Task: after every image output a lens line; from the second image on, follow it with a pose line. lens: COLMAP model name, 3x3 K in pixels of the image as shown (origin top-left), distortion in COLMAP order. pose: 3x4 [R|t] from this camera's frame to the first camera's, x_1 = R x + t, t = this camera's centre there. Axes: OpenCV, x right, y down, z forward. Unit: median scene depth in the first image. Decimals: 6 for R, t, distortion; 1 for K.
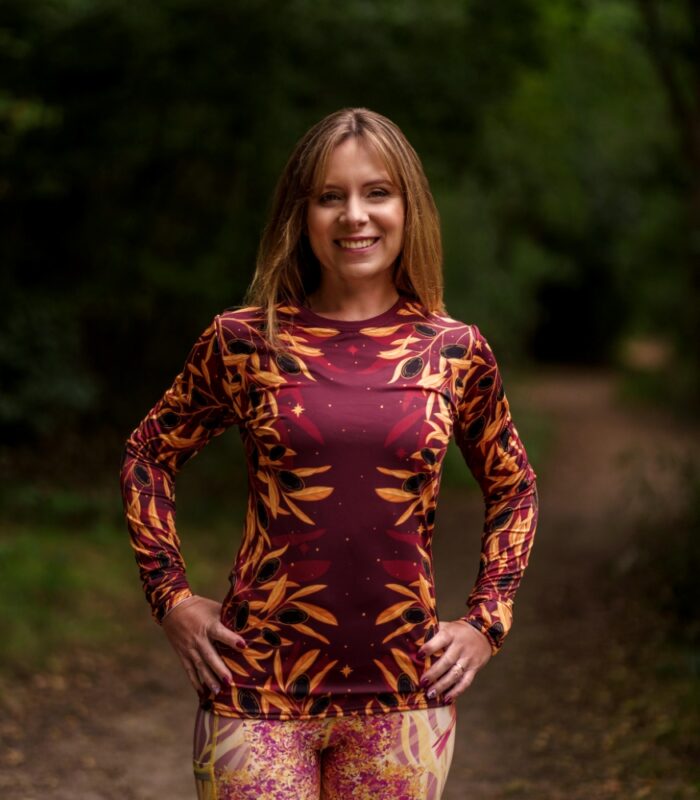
lens RADIAL K [[2247.6, 0, 353.8], [0, 2247.6, 397.8], [0, 0, 1]] dist [-0.657075, 0.000000]
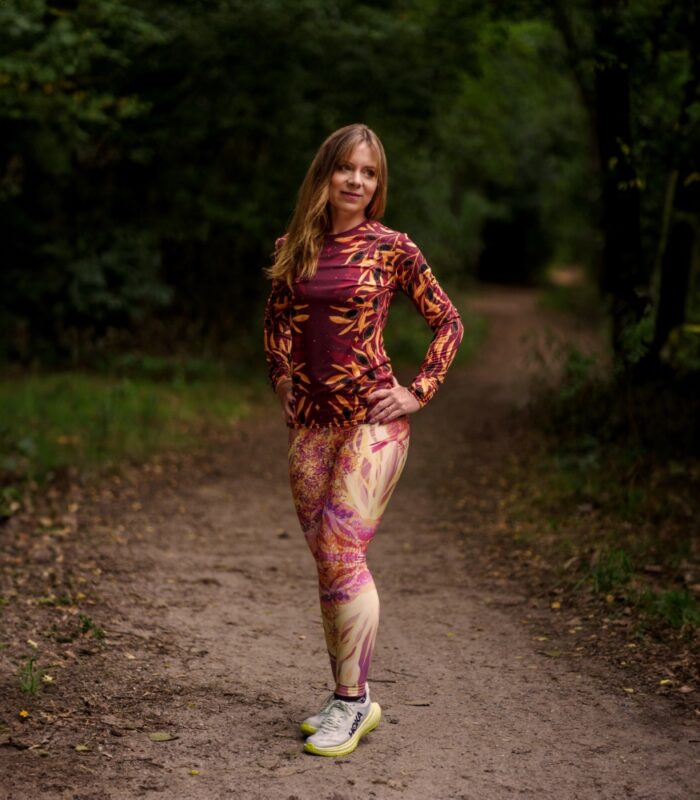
lens RADIAL K [[2247.6, 0, 348.4], [0, 2247.6, 401.0], [0, 0, 1]] dist [-0.657075, 0.000000]
pose [[0.999961, 0.008098, 0.003395, -0.002634], [-0.008190, 0.999578, 0.027874, 0.033113], [-0.003168, -0.027901, 0.999606, -0.585704]]
